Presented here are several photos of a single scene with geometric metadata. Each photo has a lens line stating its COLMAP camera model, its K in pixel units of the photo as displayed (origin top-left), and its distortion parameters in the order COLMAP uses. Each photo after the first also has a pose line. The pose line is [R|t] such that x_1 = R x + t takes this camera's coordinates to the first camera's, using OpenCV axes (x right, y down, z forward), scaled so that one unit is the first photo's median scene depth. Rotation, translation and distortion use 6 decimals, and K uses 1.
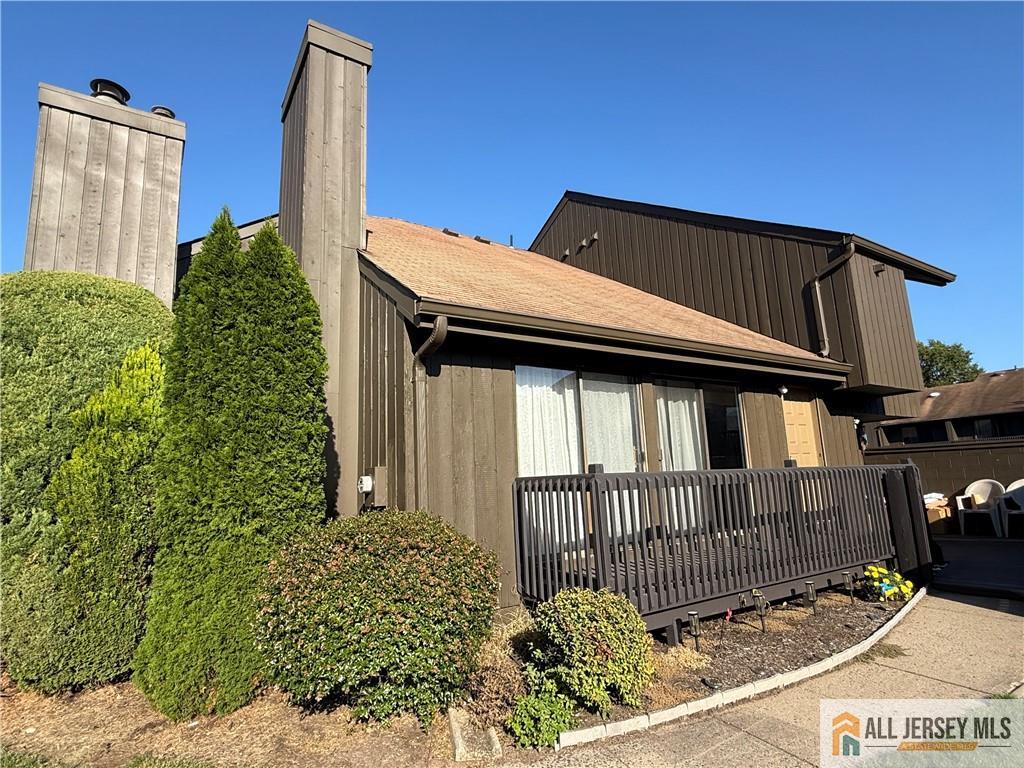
lens RADIAL K [[543.6, 0, 500.9], [0, 543.6, 382.0], [0, 0, 1]] dist [-0.004078, -0.000088]
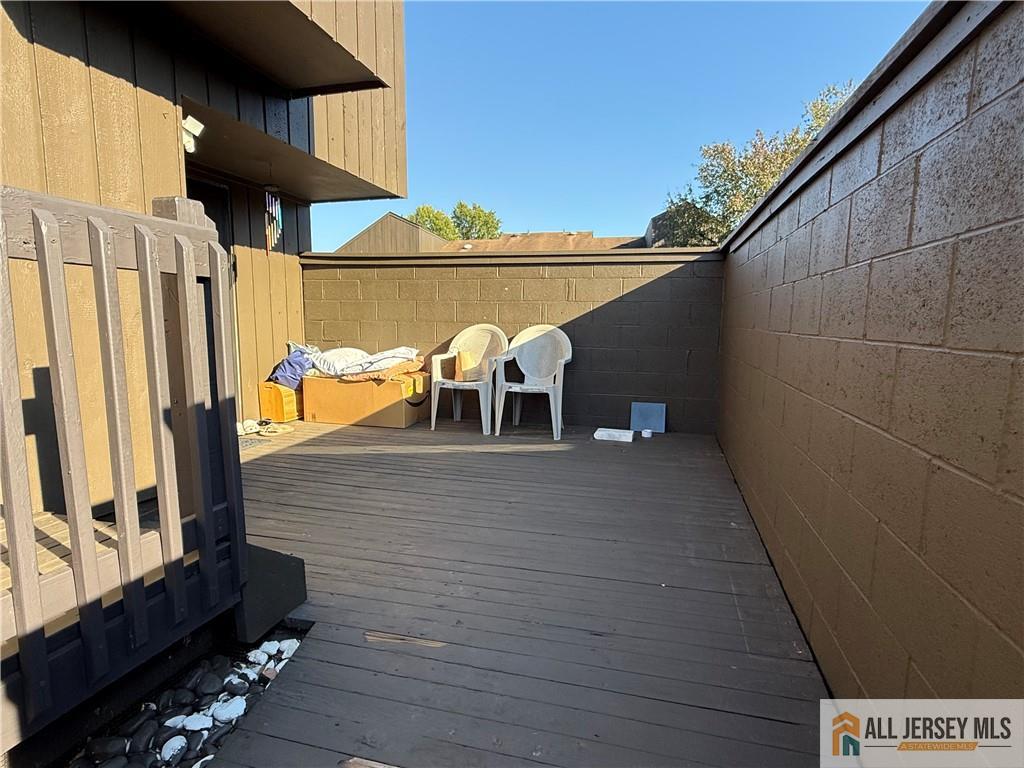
lens RADIAL K [[543.6, 0, 514.0], [0, 543.6, 388.6], [0, 0, 1]] dist [-0.004078, -0.000088]
pose [[0.725932, -0.047705, 0.686111, 0.578282], [-0.155226, 0.960487, 0.231017, 0.119146], [-0.670021, -0.274205, 0.689843, 0.628088]]
